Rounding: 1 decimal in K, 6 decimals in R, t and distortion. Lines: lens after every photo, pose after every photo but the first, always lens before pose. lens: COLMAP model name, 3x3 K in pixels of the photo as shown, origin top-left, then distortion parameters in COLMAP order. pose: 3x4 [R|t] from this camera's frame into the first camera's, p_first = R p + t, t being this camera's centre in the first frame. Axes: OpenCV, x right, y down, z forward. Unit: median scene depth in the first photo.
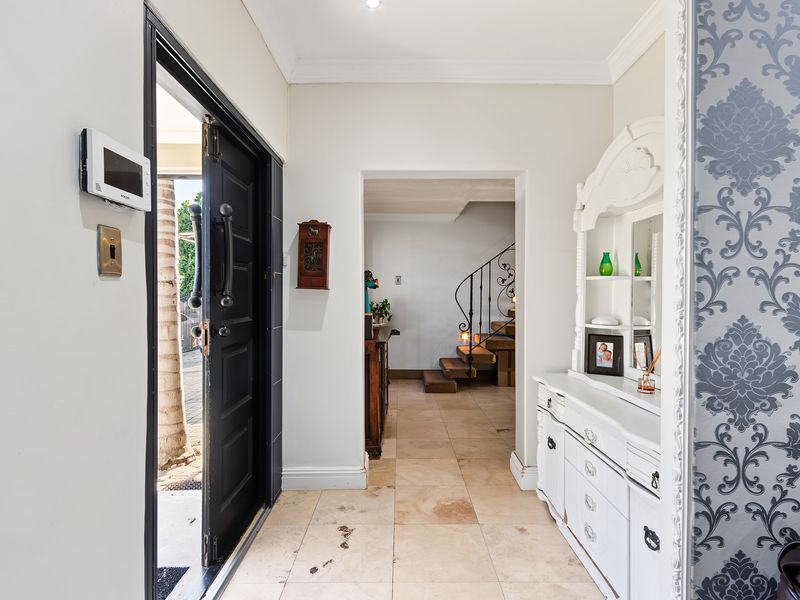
lens RADIAL K [[429.0, 0, 400.0], [0, 429.0, 300.0], [0, 0, 1]] dist [-0.002345, 0.000032]
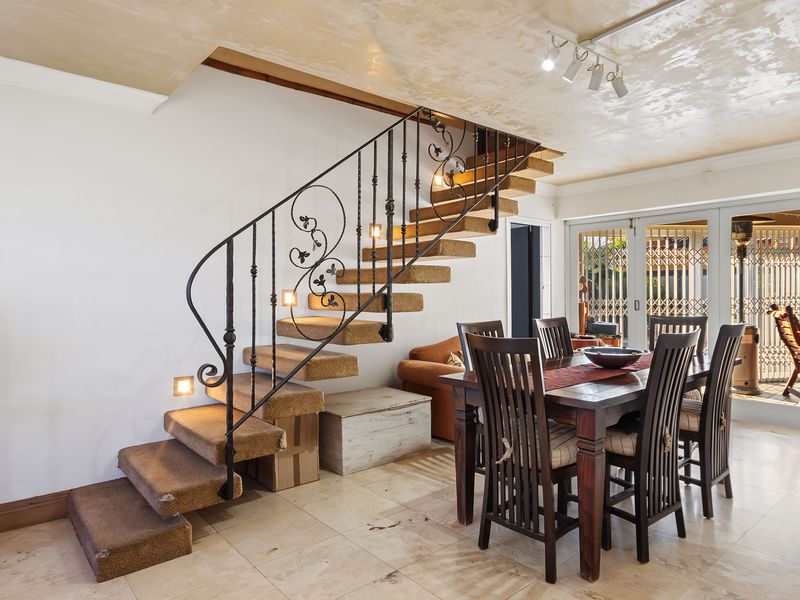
lens RADIAL K [[505.0, 0, 400.0], [0, 505.0, 300.0], [0, 0, 1]] dist [0.009098, 0.001369]
pose [[0.763692, -0.014812, 0.645411, -0.011724], [0.011098, 0.999890, 0.009816, -0.005438], [-0.645486, -0.000334, 0.763772, 0.550169]]
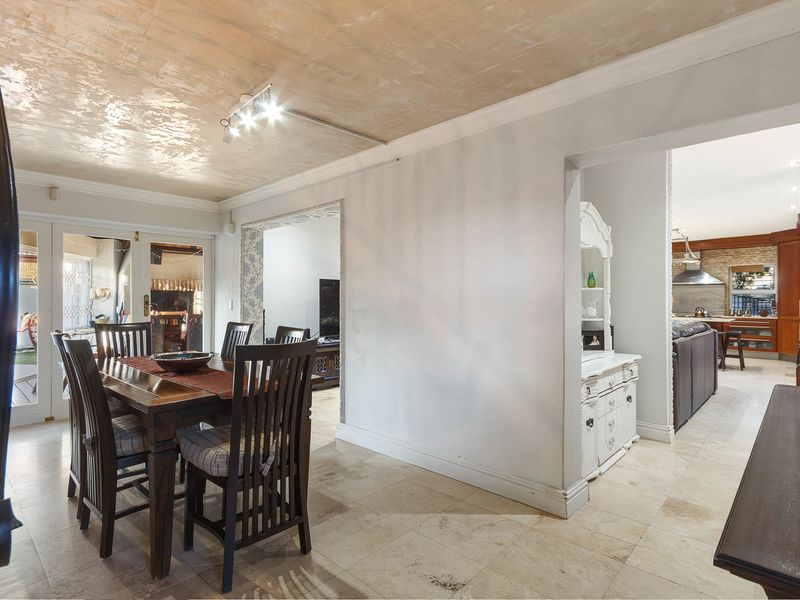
lens RADIAL K [[429.0, 0, 400.0], [0, 429.0, 300.0], [0, 0, 1]] dist [-0.002345, 0.000032]
pose [[-0.736246, 0.000834, 0.676714, -0.038983], [0.004840, 0.999980, 0.004034, -0.009826], [-0.676697, 0.006246, -0.736235, 1.365019]]
